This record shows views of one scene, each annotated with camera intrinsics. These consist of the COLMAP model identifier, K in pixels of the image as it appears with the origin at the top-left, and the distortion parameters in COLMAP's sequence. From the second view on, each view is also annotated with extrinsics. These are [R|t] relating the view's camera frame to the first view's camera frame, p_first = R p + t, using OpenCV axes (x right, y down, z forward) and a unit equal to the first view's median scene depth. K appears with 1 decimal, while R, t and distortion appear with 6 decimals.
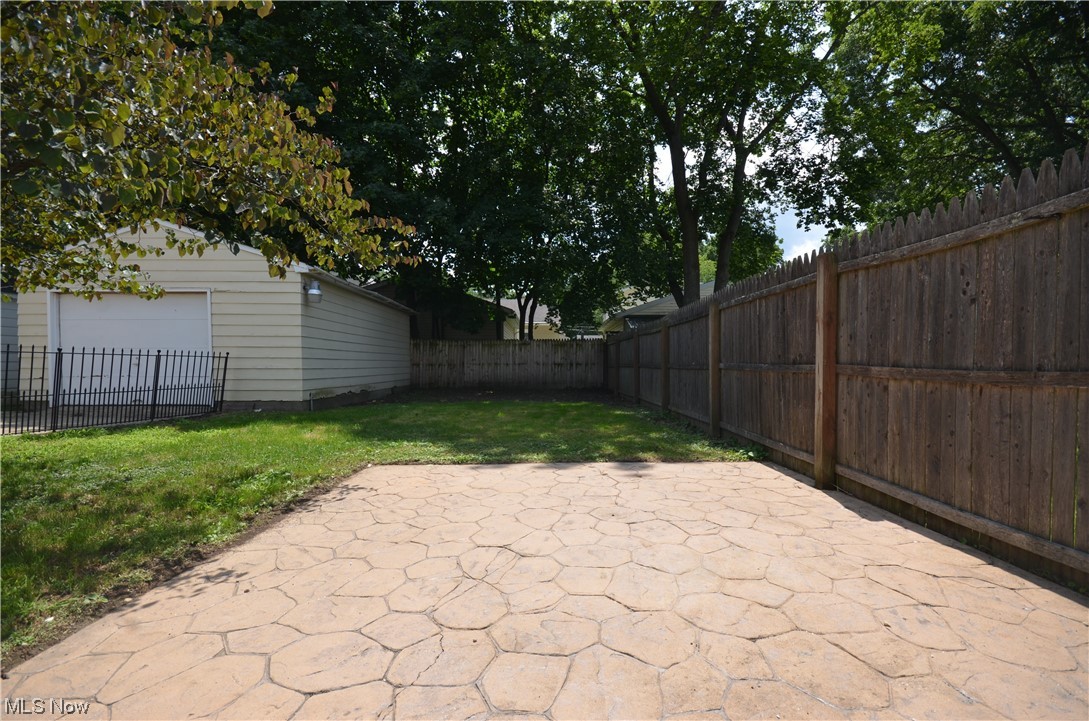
lens RADIAL K [[476.5, 0, 543.4], [0, 476.5, 359.8], [0, 0, 1]] dist [-0.000331, -0.004997]
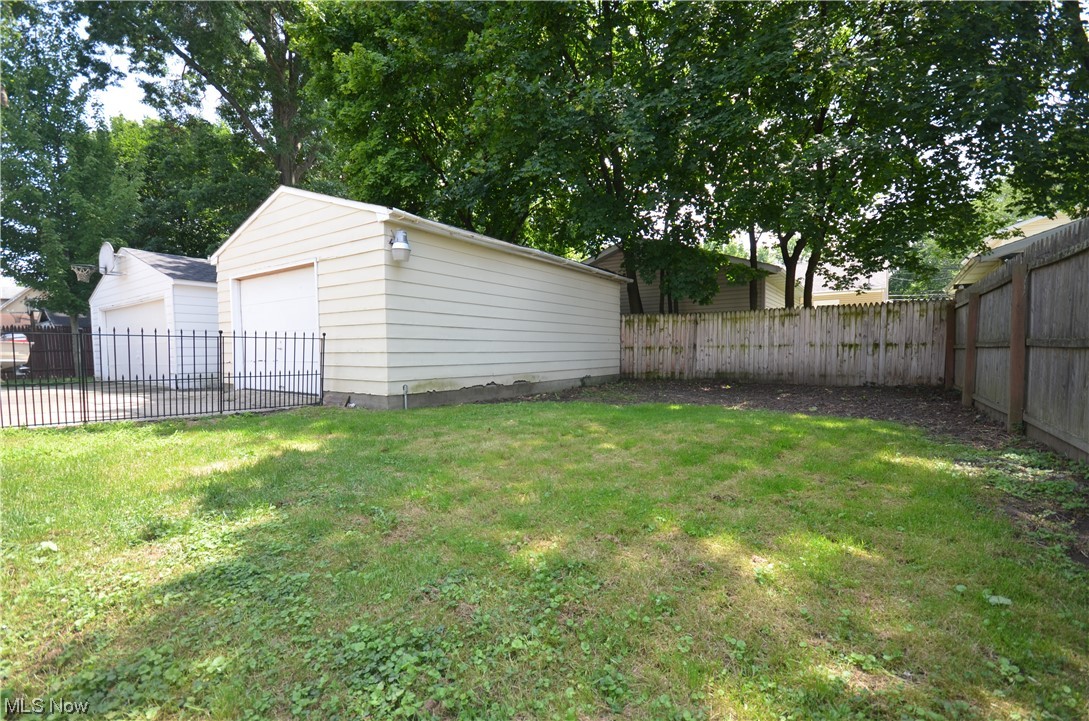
lens RADIAL K [[476.5, 0, 541.7], [0, 476.5, 370.8], [0, 0, 1]] dist [-0.000331, -0.004997]
pose [[0.817406, 0.021695, -0.575653, 0.115660], [0.010487, 0.998565, 0.052524, 0.010729], [0.575966, -0.048971, 0.816005, 0.521394]]
